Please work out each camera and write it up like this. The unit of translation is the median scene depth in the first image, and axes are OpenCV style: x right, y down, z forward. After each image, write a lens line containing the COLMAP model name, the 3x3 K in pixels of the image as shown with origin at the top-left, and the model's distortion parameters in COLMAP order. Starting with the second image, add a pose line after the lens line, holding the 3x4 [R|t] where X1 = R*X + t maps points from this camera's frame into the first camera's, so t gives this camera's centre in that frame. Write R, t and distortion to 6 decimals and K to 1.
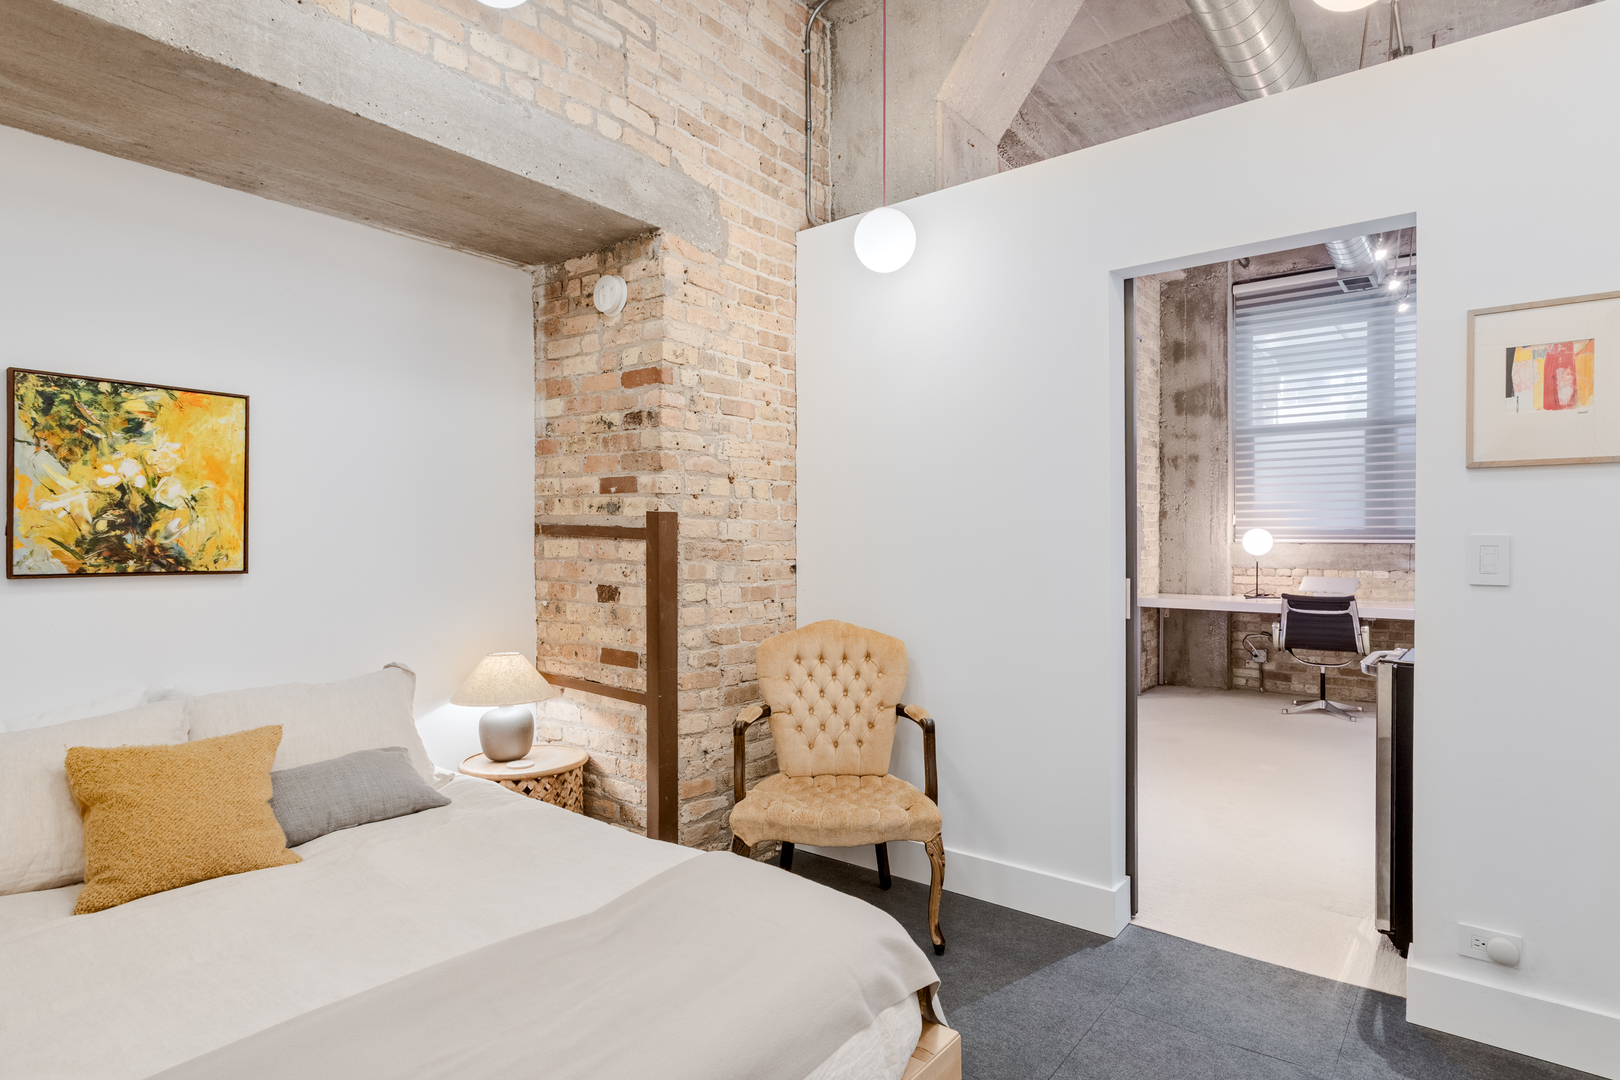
lens RADIAL K [[835.1, 0, 810.8], [0, 835.1, 536.6], [0, 0, 1]] dist [0.013664, -0.003324]
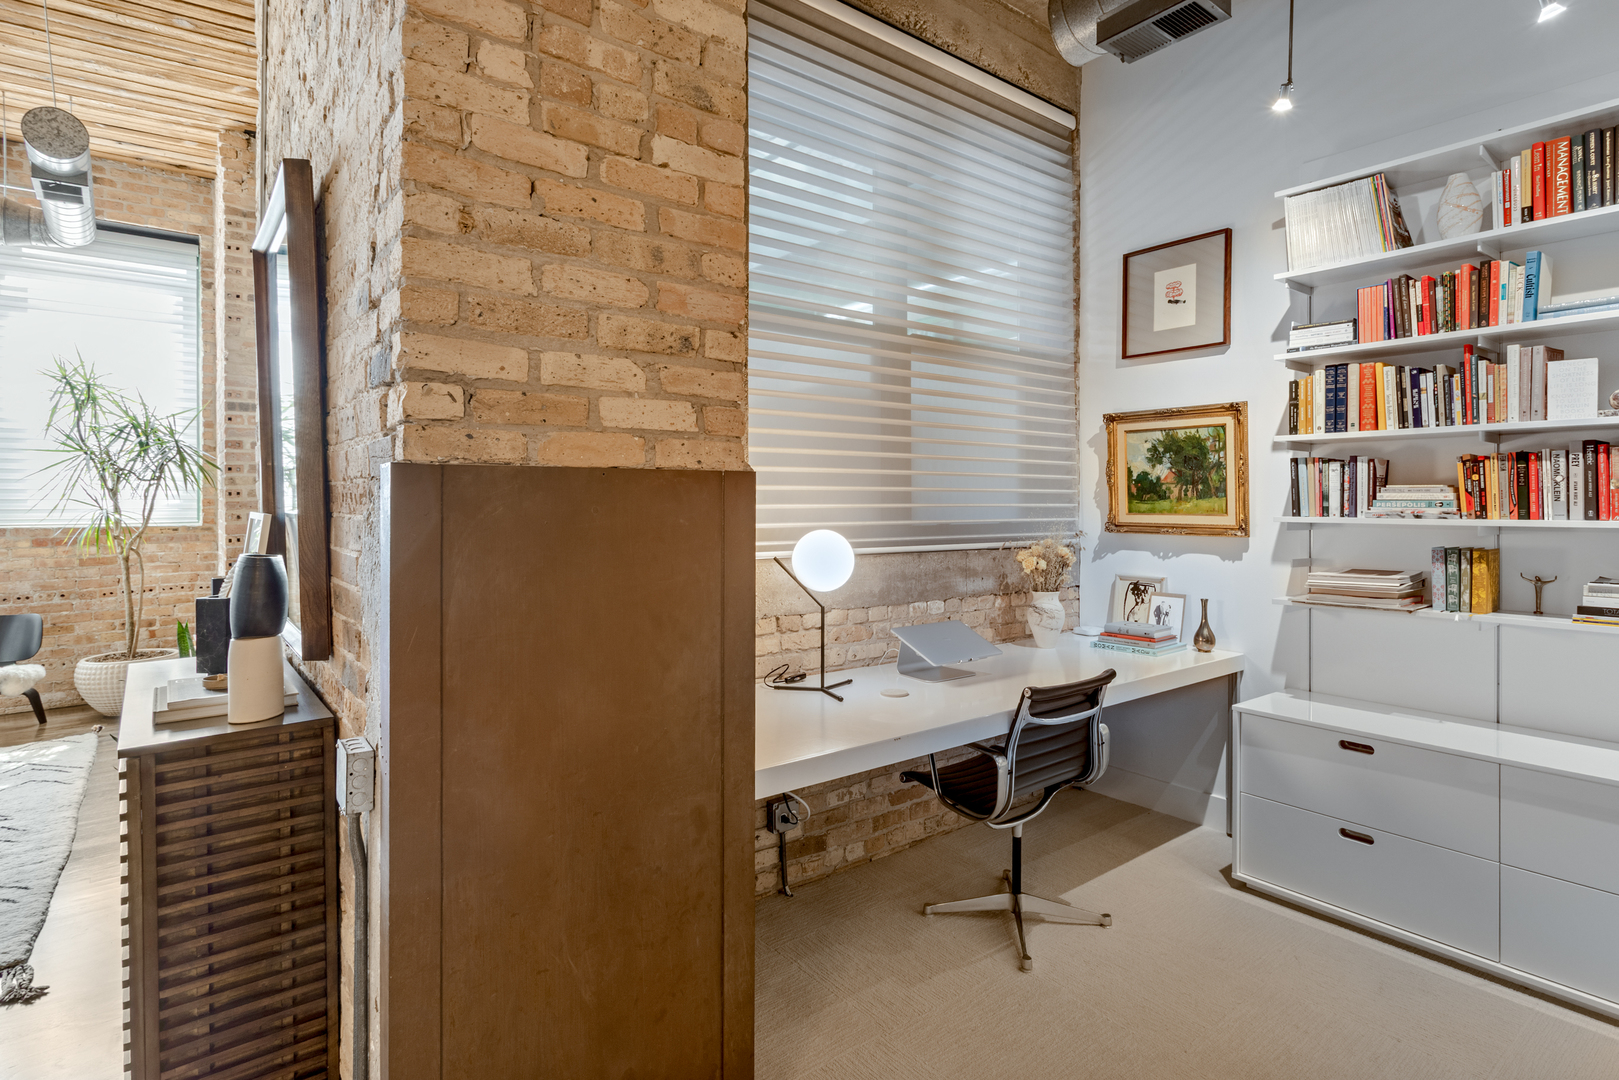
lens RADIAL K [[834.6, 0, 816.5], [0, 834.6, 497.5], [0, 0, 1]] dist [0.013664, -0.003324]
pose [[0.231119, -0.001594, 0.972924, 0.113130], [0.007813, 0.999969, -0.000217, -0.028108], [-0.972894, 0.007651, 0.231124, 0.929773]]
